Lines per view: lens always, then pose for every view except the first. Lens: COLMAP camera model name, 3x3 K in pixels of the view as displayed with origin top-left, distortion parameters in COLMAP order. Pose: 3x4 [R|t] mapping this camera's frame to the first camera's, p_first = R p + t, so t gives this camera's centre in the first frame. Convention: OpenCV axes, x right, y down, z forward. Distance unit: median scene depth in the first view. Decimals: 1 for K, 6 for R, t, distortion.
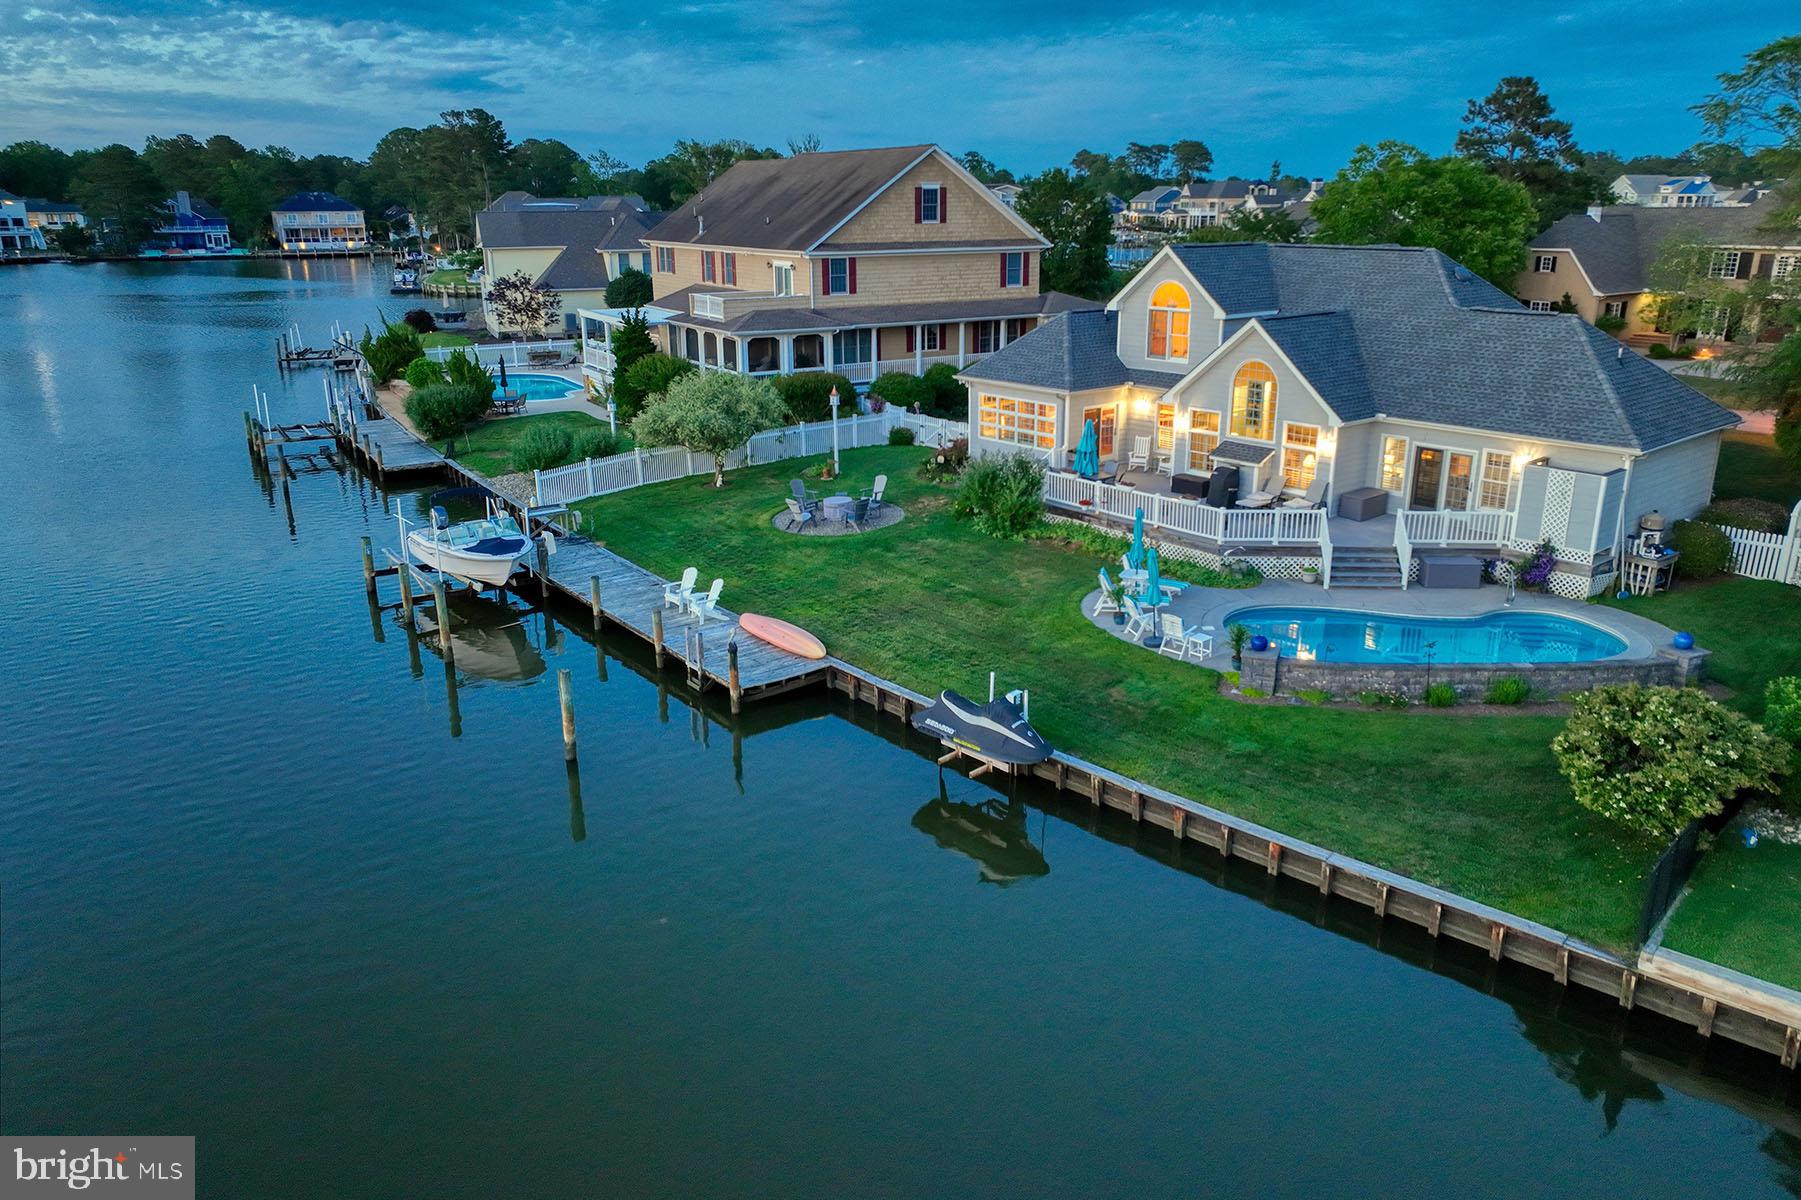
lens RADIAL K [[1258.8, 0, 910.5], [0, 1258.8, 598.6], [0, 0, 1]] dist [-0.001385, 0.016016]
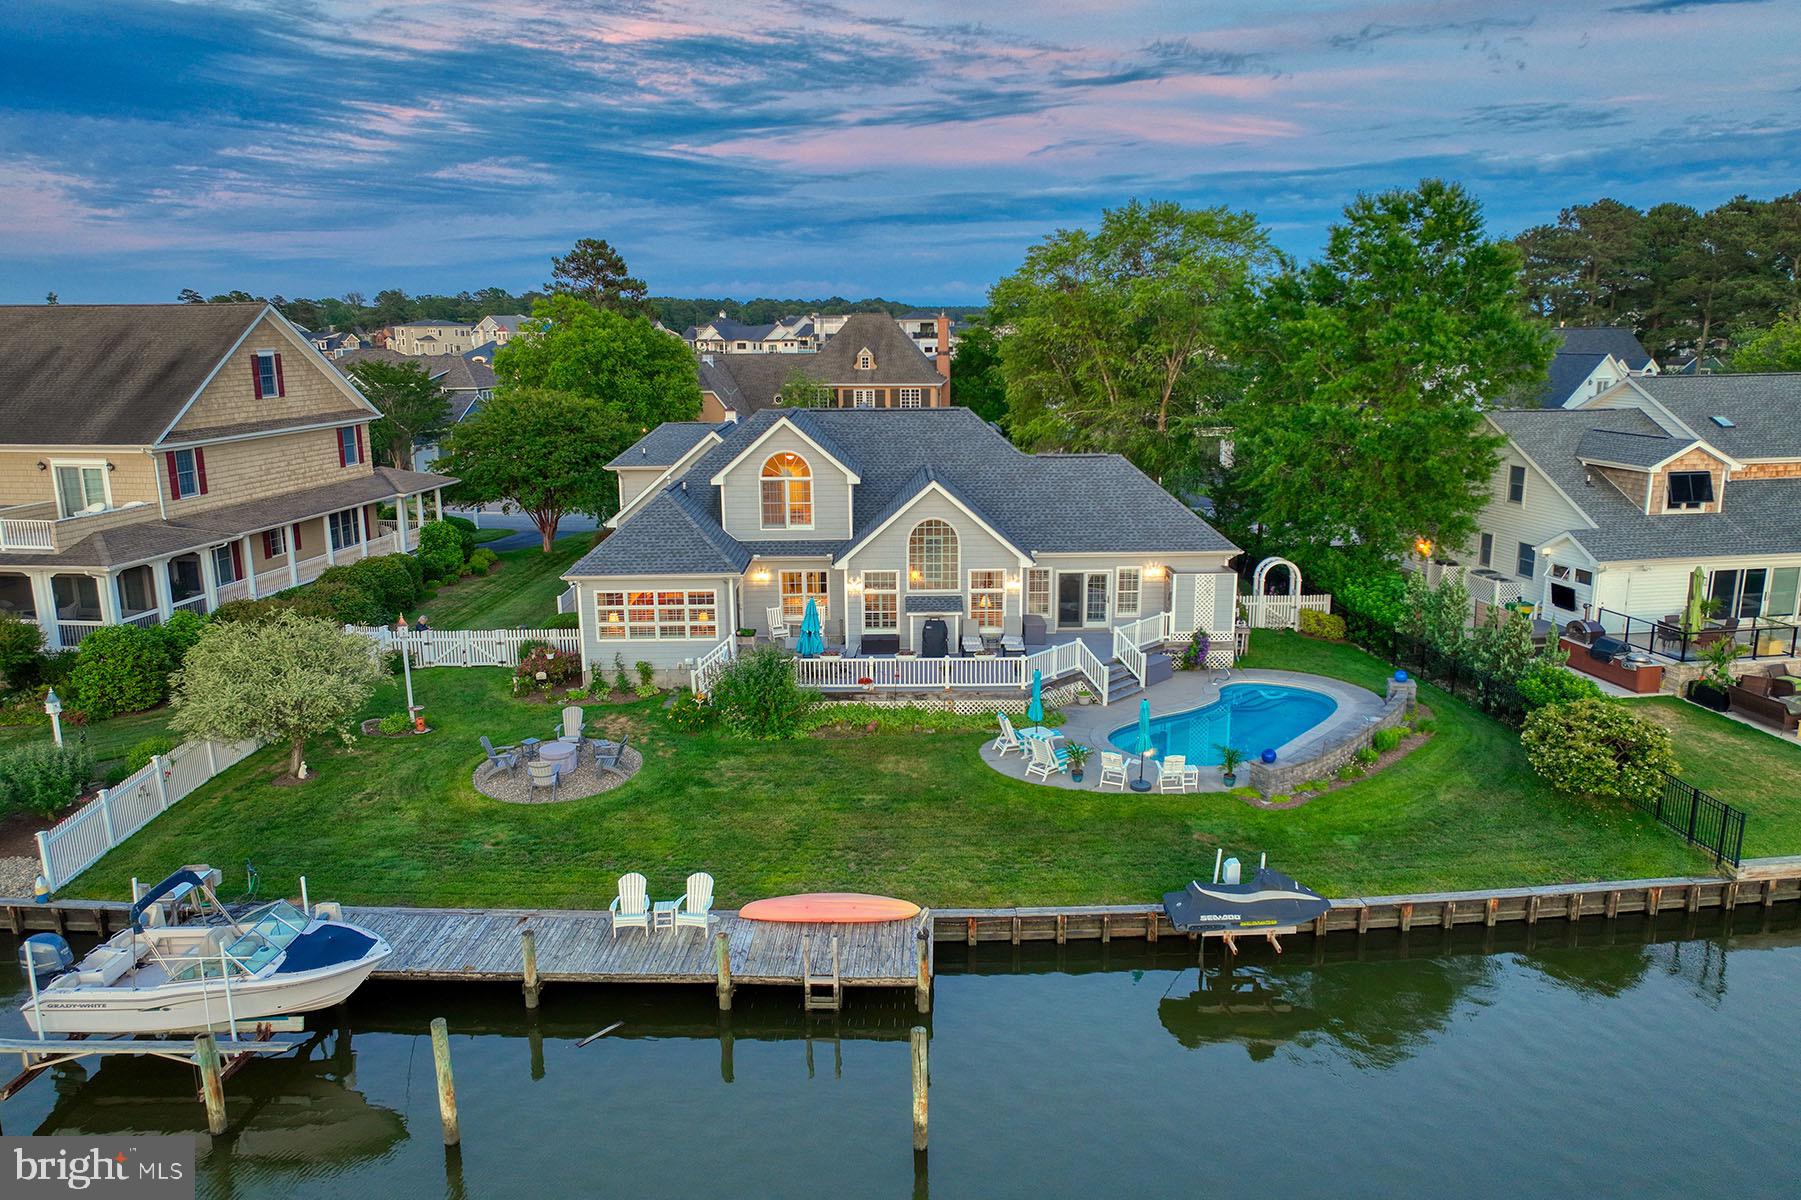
lens RADIAL K [[1258.8, 0, 901.8], [0, 1258.8, 588.2], [0, 0, 1]] dist [-0.001385, 0.016016]
pose [[0.638198, -0.159556, 0.753157, -0.572850], [0.237983, 0.971261, 0.004103, -0.145497], [-0.732166, 0.176620, 0.657829, 0.330957]]
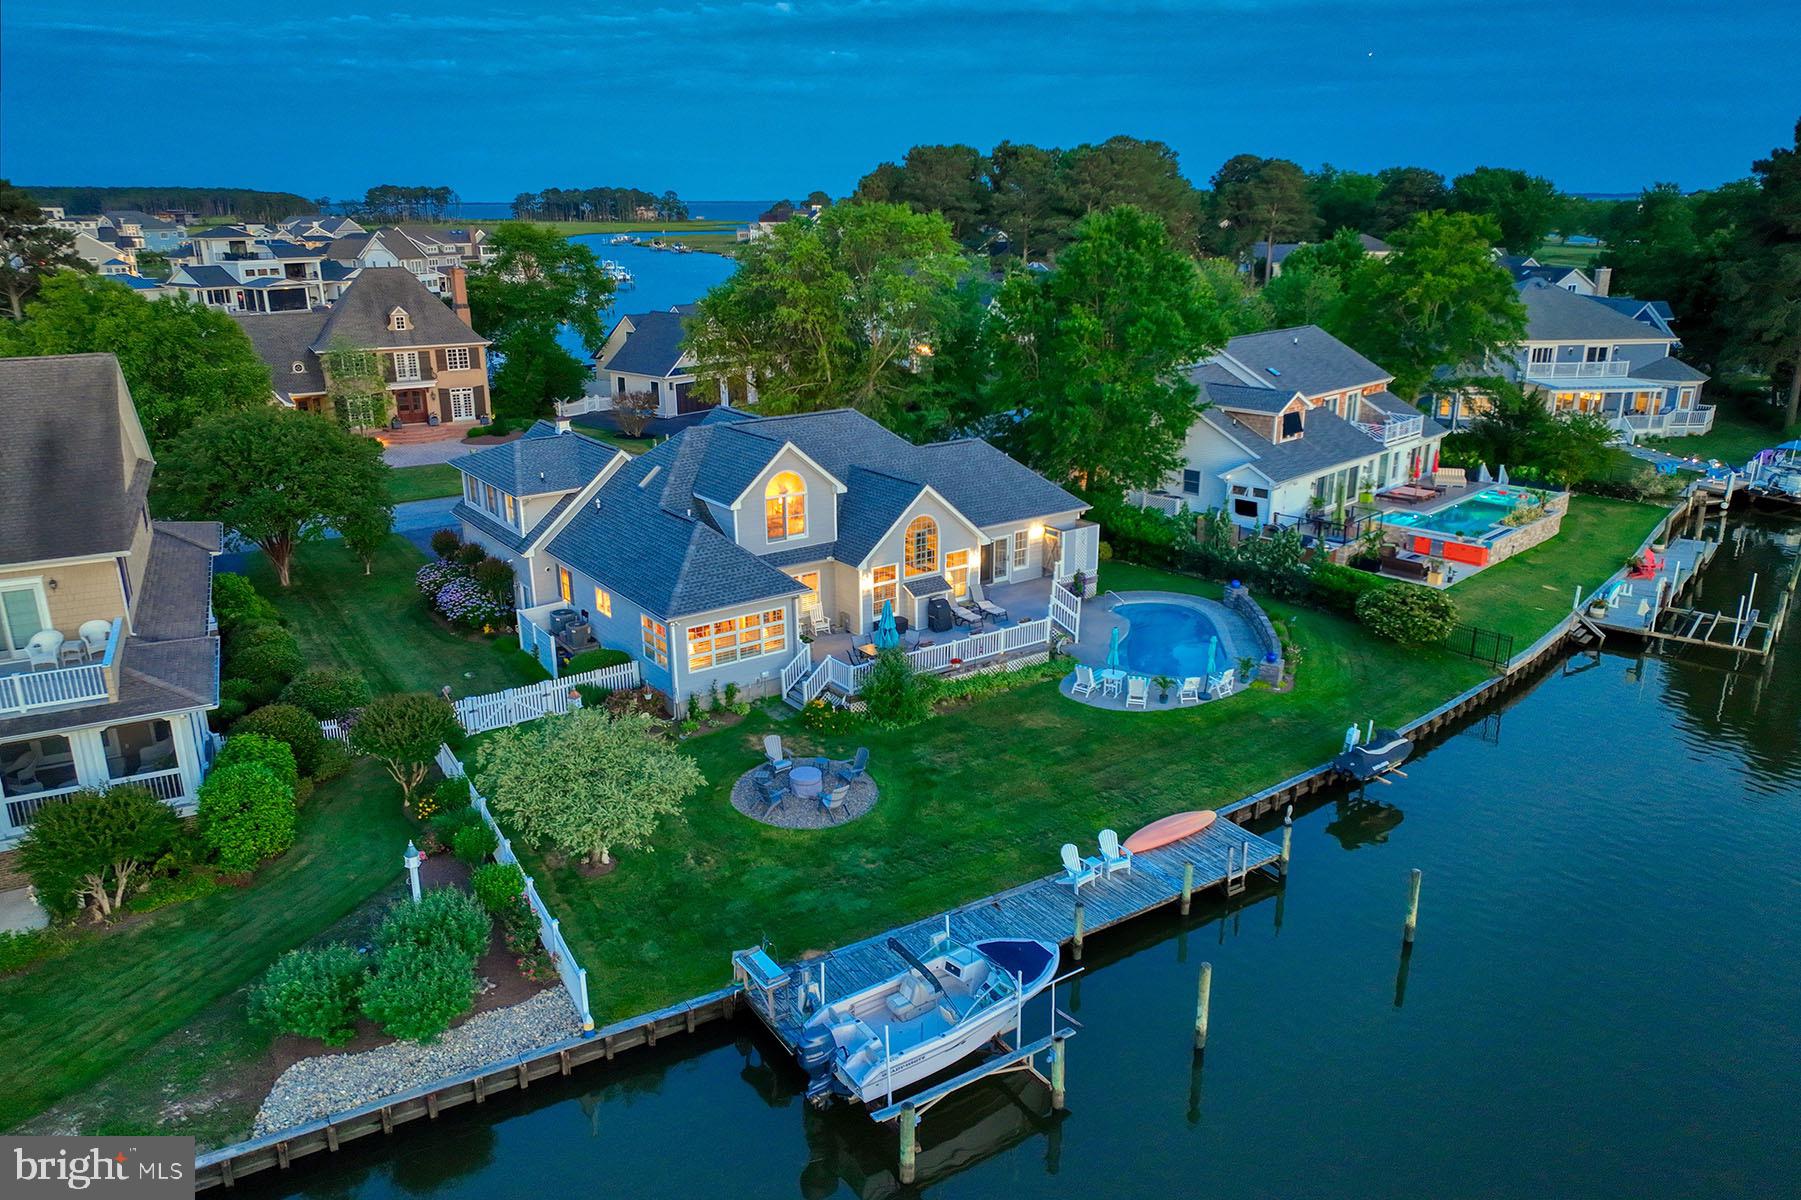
lens RADIAL K [[1258.8, 0, 894.3], [0, 1258.8, 606.0], [0, 0, 1]] dist [-0.001385, 0.016016]
pose [[0.083975, -0.303459, 0.949137, -0.985728], [0.307260, 0.913974, 0.265032, -0.461293], [-0.947913, 0.269376, 0.169992, 0.852650]]
